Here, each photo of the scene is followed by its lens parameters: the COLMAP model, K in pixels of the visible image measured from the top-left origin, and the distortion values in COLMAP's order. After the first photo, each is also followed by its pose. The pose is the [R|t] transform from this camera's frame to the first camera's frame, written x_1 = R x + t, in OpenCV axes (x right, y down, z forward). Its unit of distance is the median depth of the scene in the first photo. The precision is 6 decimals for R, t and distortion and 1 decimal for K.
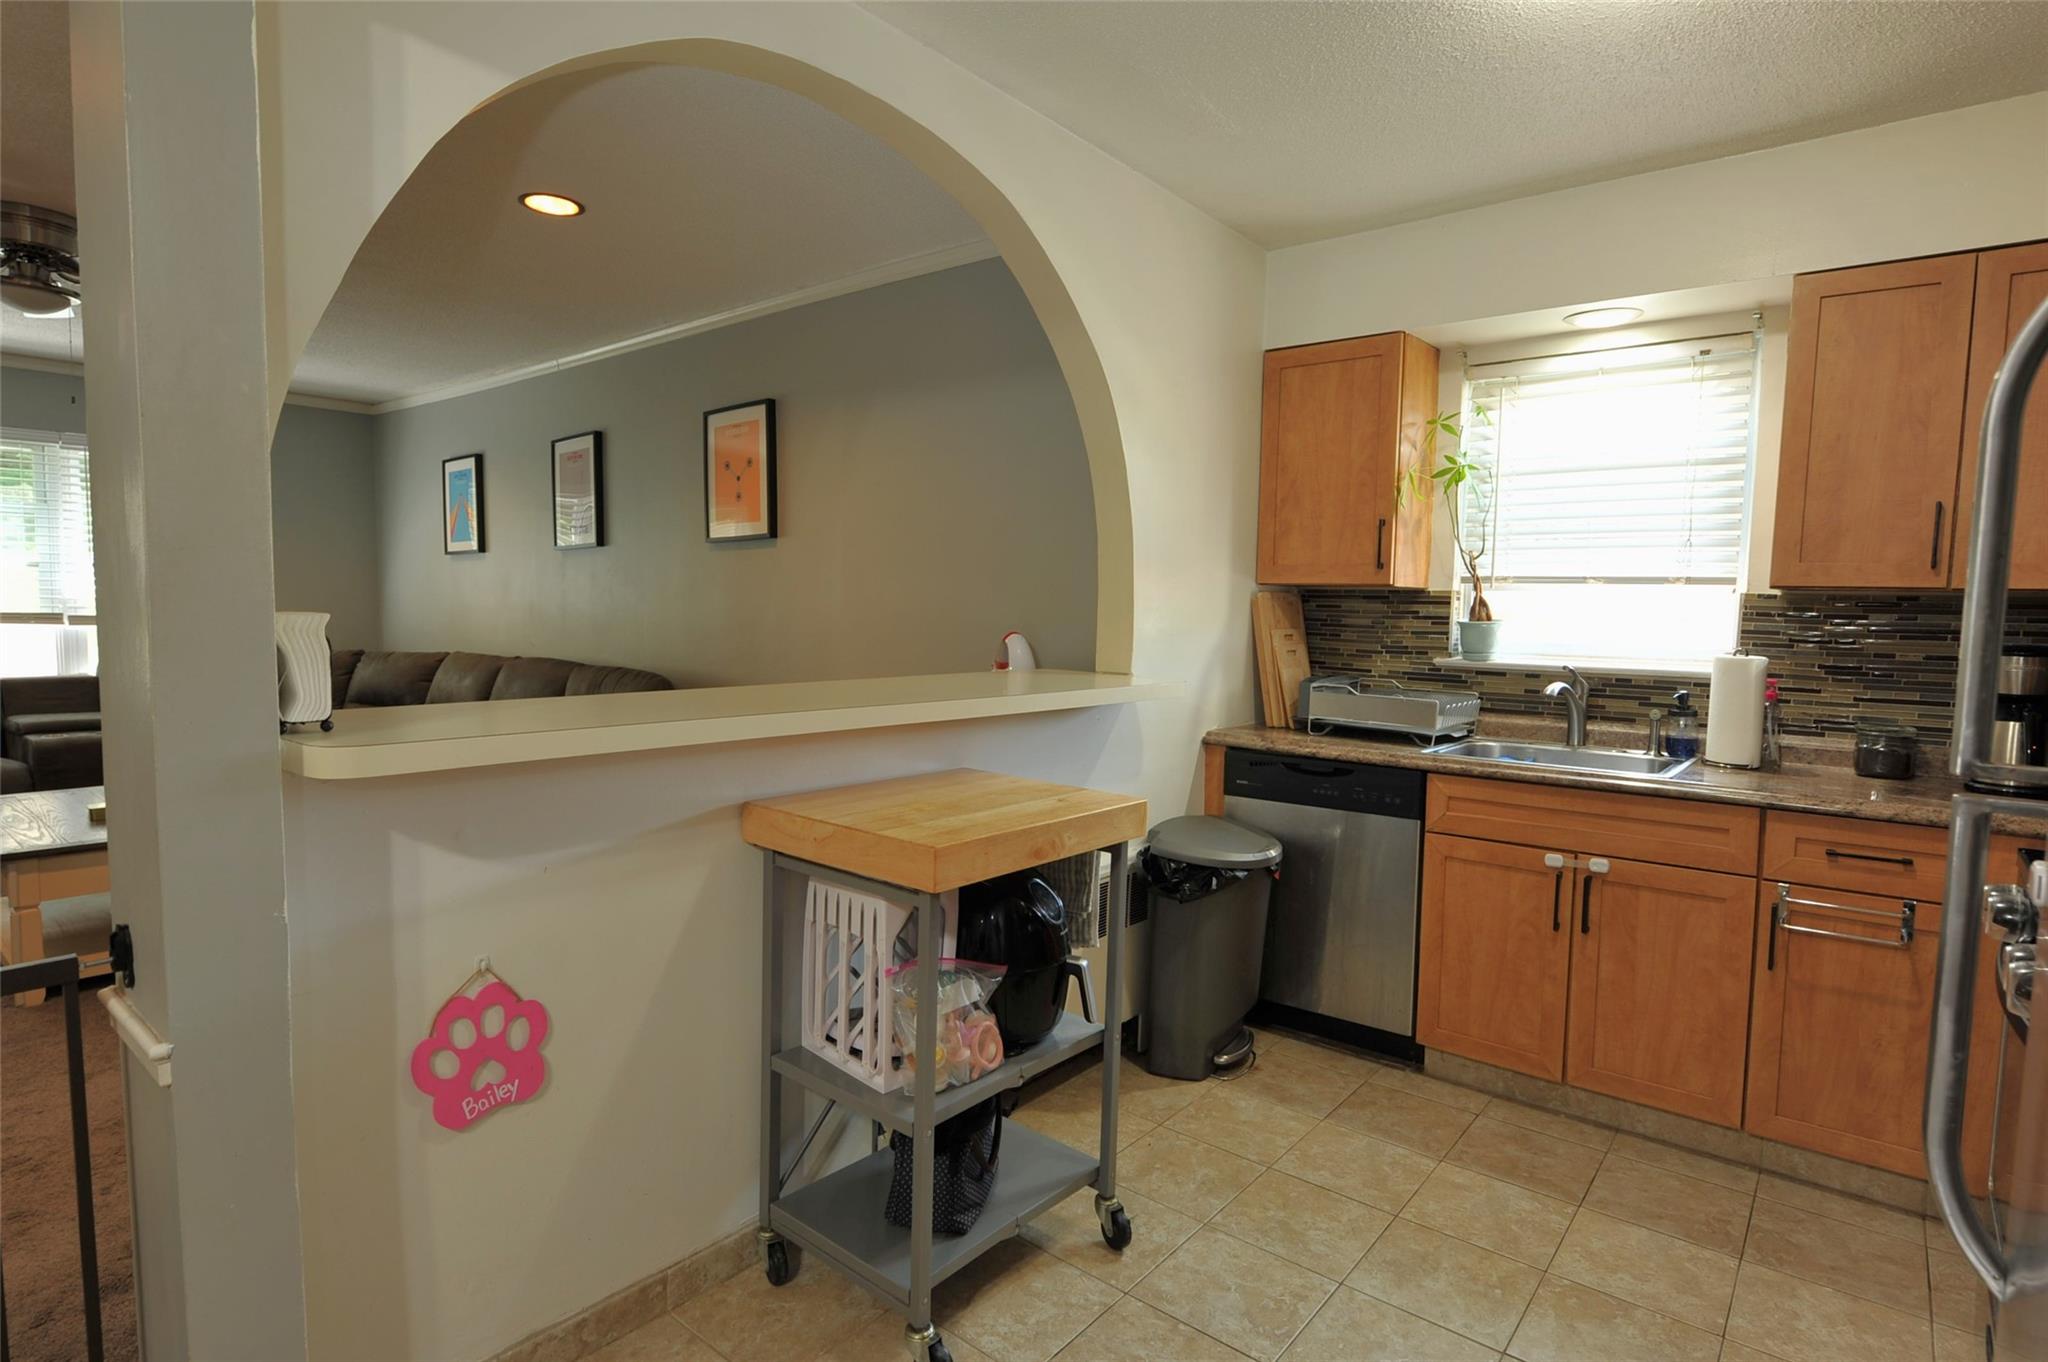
lens RADIAL K [[1058.5, 0, 1032.0], [0, 1058.5, 674.5], [0, 0, 1]] dist [-0.007263, -0.000856]
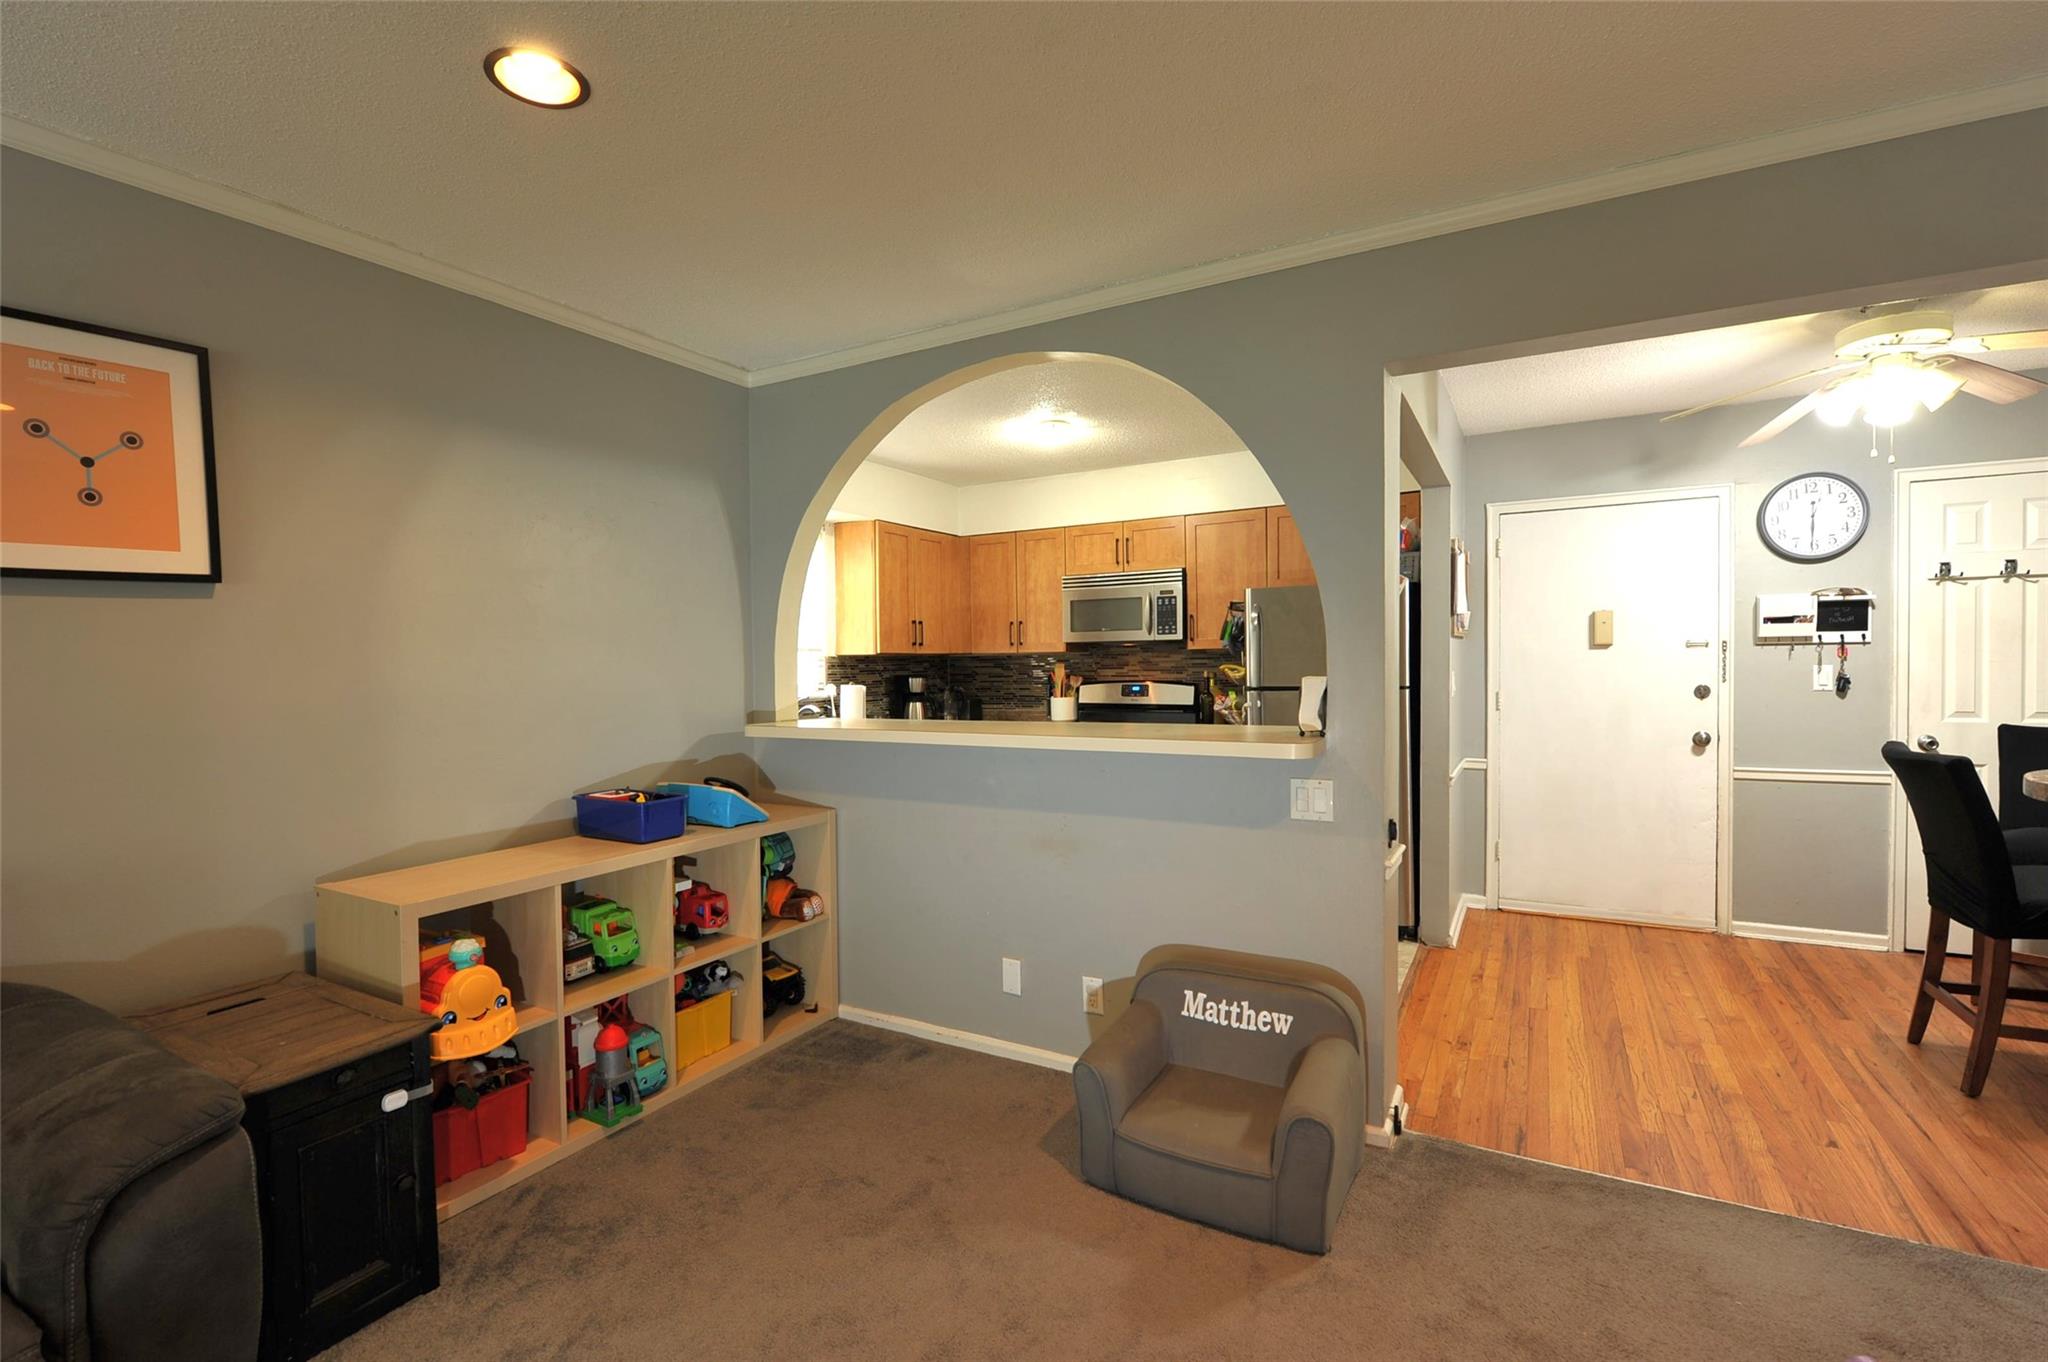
lens RADIAL K [[898.7, 0, 1028.1], [0, 898.7, 688.3], [0, 0, 1]] dist [-0.019123, -0.000681]
pose [[-0.160538, -0.047090, 0.985906, -1.193960], [0.078880, 0.995054, 0.060371, -0.093056], [-0.983873, 0.087460, -0.156029, 0.926958]]
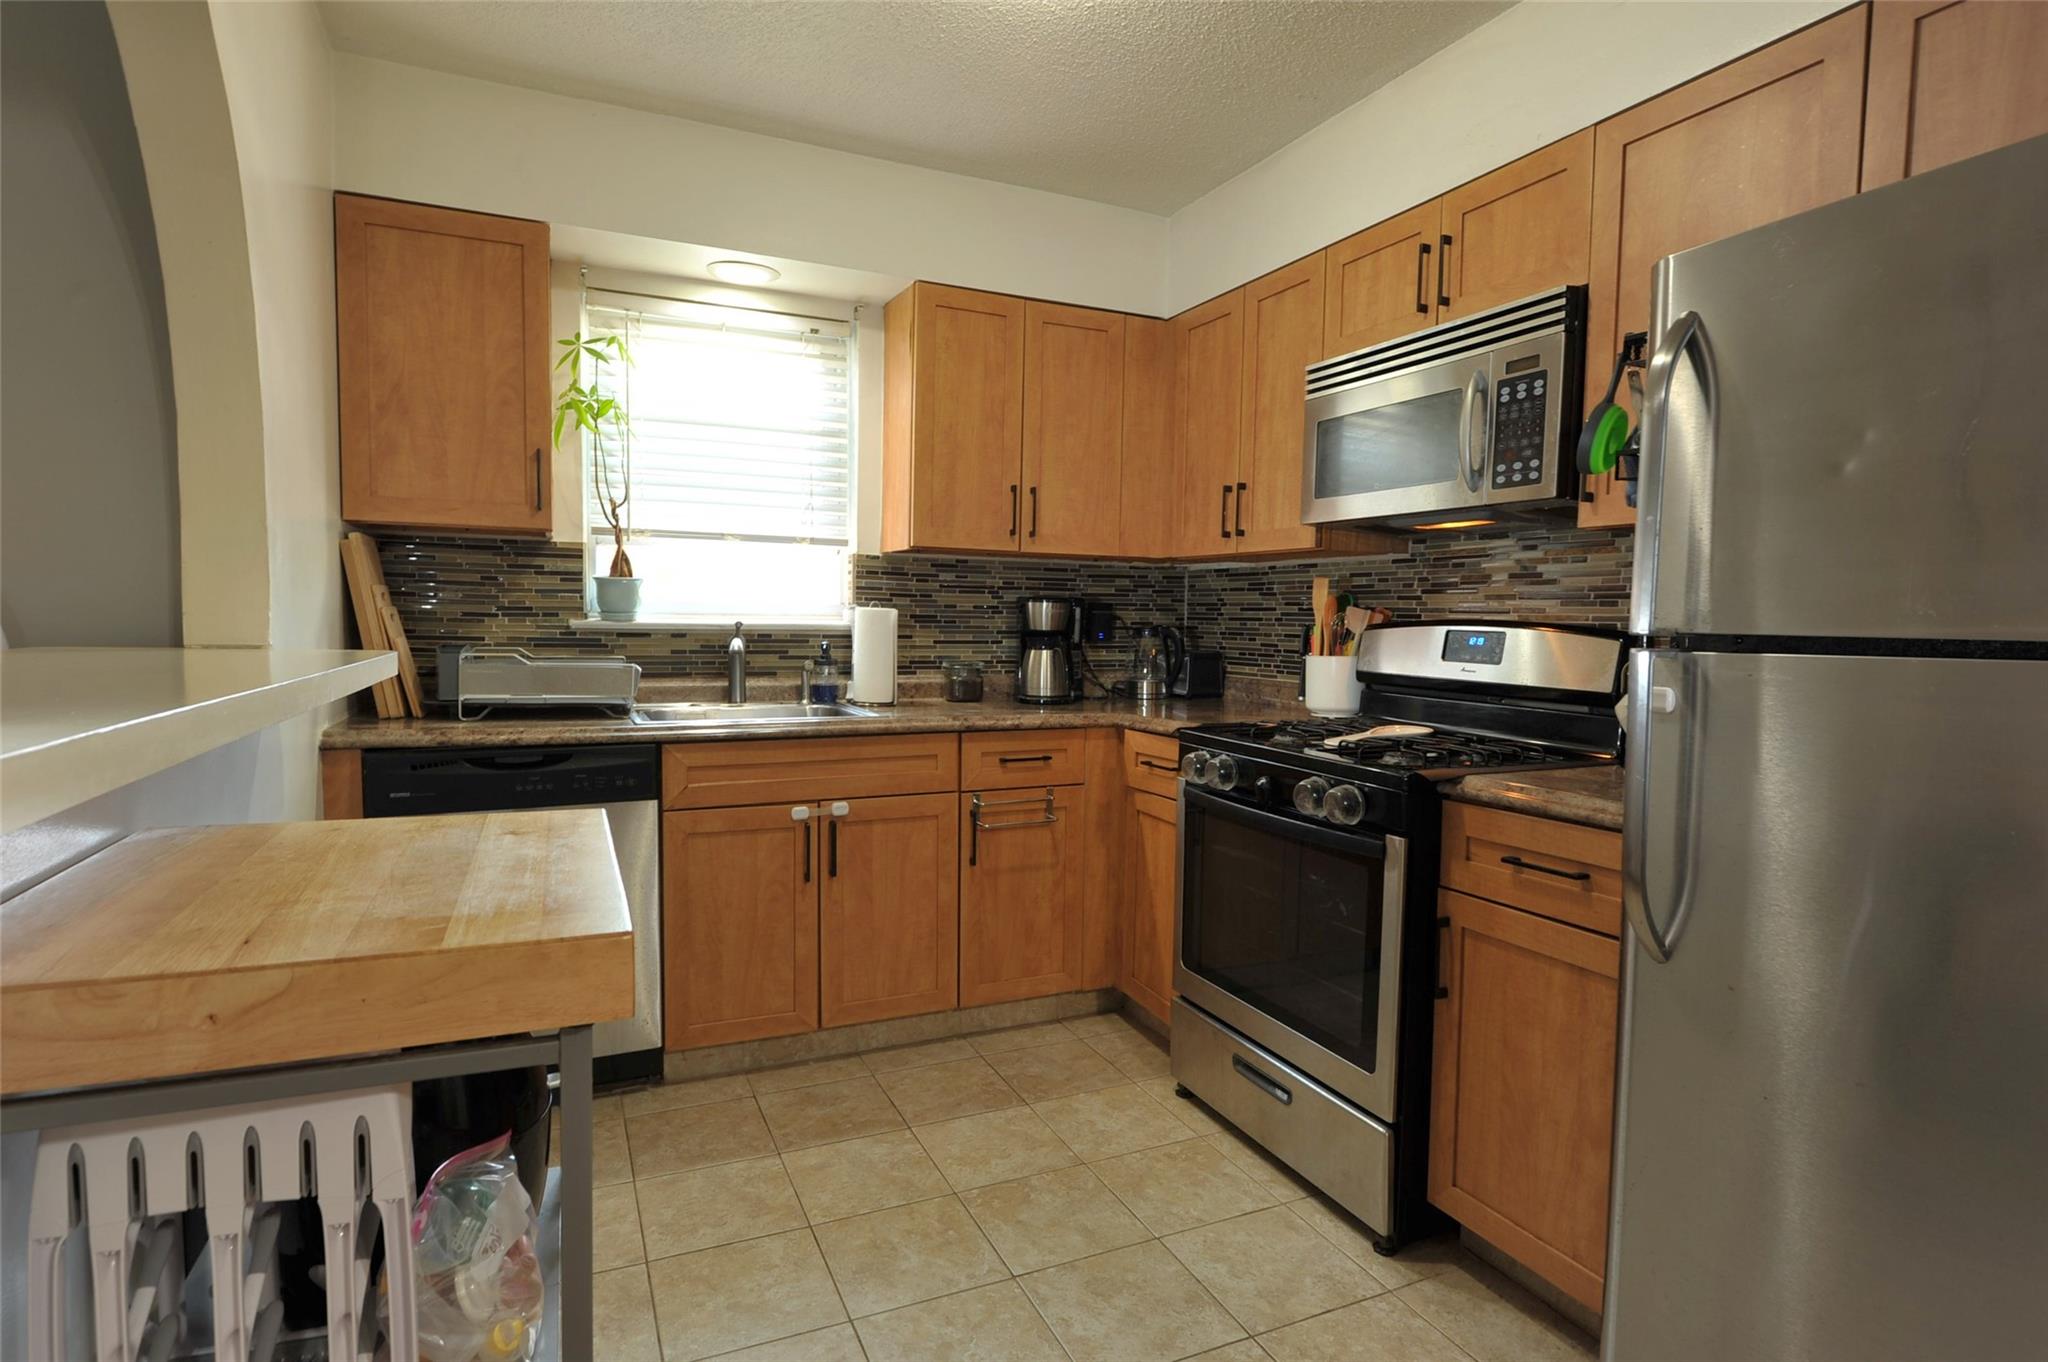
lens RADIAL K [[1058.5, 0, 1031.4], [0, 1058.5, 677.4], [0, 0, 1]] dist [-0.007263, -0.000856]
pose [[0.446847, -0.065013, 0.892245, -0.275157], [0.050377, 0.997602, 0.047461, 0.011556], [-0.893191, 0.023741, 0.449051, 0.336525]]
